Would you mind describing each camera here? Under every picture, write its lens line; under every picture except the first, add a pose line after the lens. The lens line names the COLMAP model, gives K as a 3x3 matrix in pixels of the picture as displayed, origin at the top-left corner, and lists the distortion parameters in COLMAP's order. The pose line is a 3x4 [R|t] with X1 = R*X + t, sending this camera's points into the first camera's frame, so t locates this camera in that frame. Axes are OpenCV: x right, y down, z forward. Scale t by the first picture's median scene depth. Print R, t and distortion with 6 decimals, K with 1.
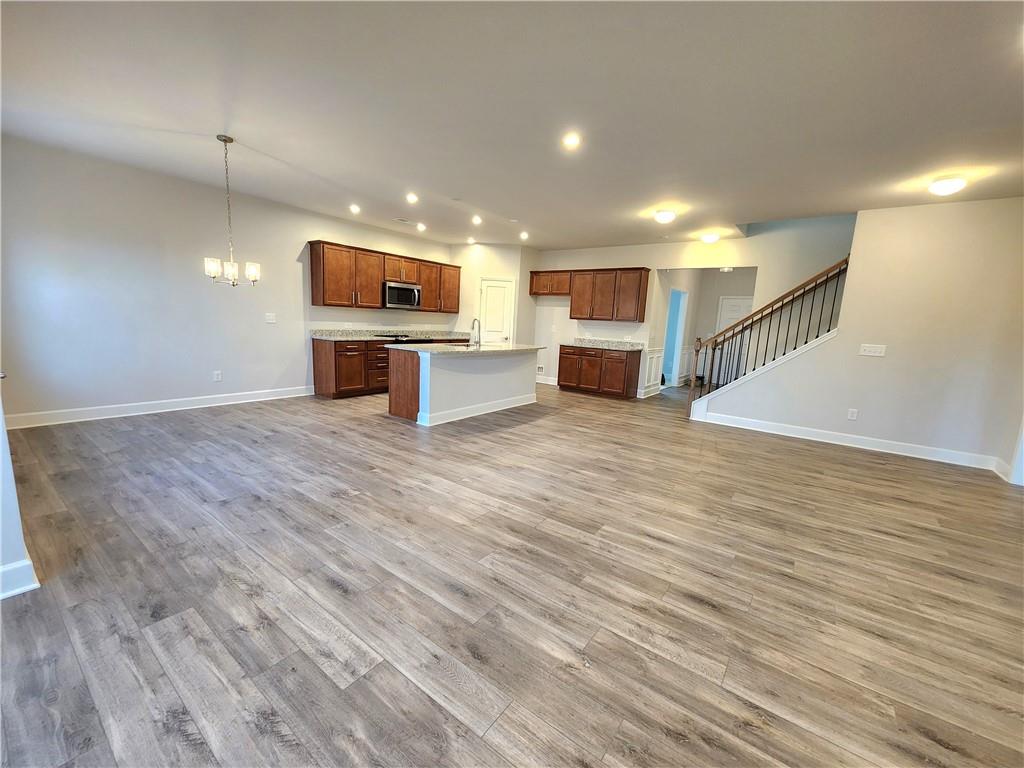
lens RADIAL K [[417.6, 0, 511.4], [0, 417.6, 387.0], [0, 0, 1]] dist [-0.001509, 0.000055]
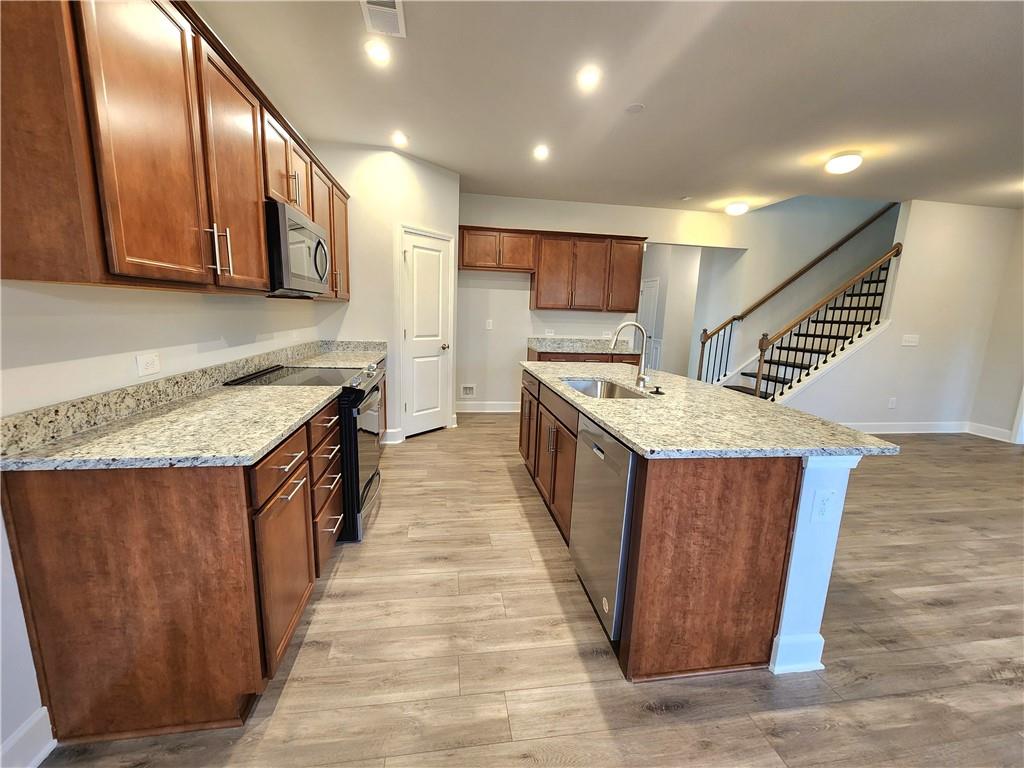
lens RADIAL K [[417.6, 0, 507.5], [0, 417.6, 386.7], [0, 0, 1]] dist [-0.001509, 0.000055]
pose [[0.705430, -0.150092, 0.692705, -0.687736], [0.112637, 0.988641, 0.099508, -0.224514], [-0.699772, 0.007829, 0.714323, 1.134236]]
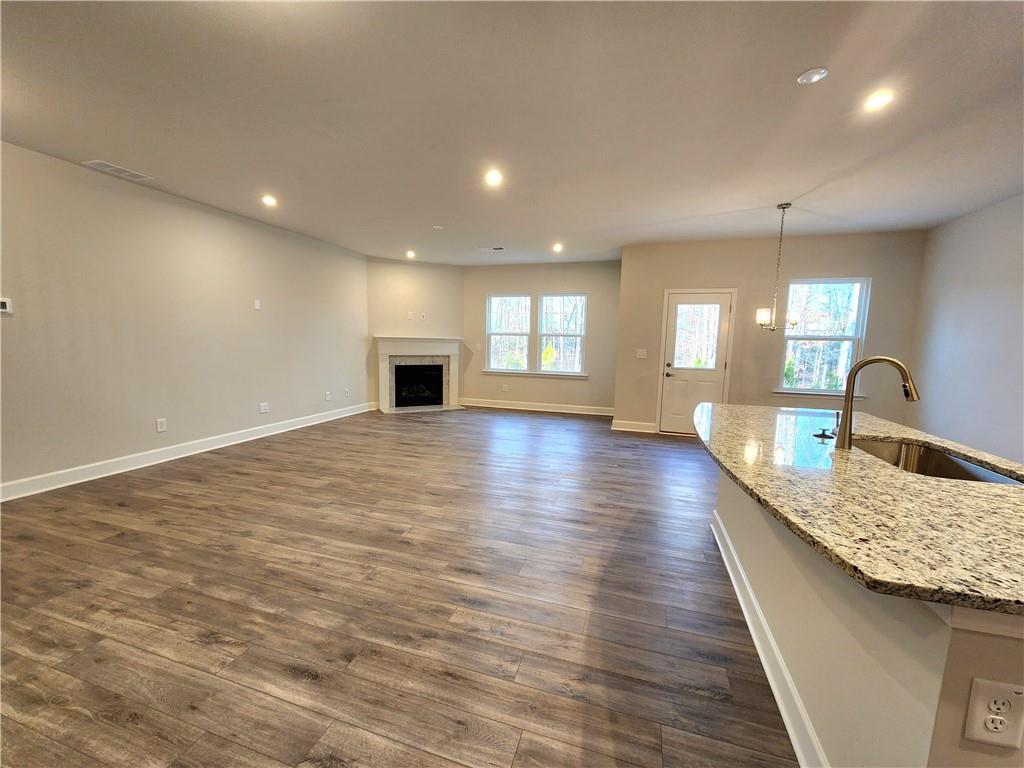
lens RADIAL K [[417.6, 0, 508.4], [0, 417.6, 386.3], [0, 0, 1]] dist [-0.001509, 0.000055]
pose [[-0.944093, -0.029638, -0.328344, 0.358094], [-0.116183, 0.961966, 0.247232, -0.270761], [0.308529, 0.271558, -0.911629, 1.717857]]
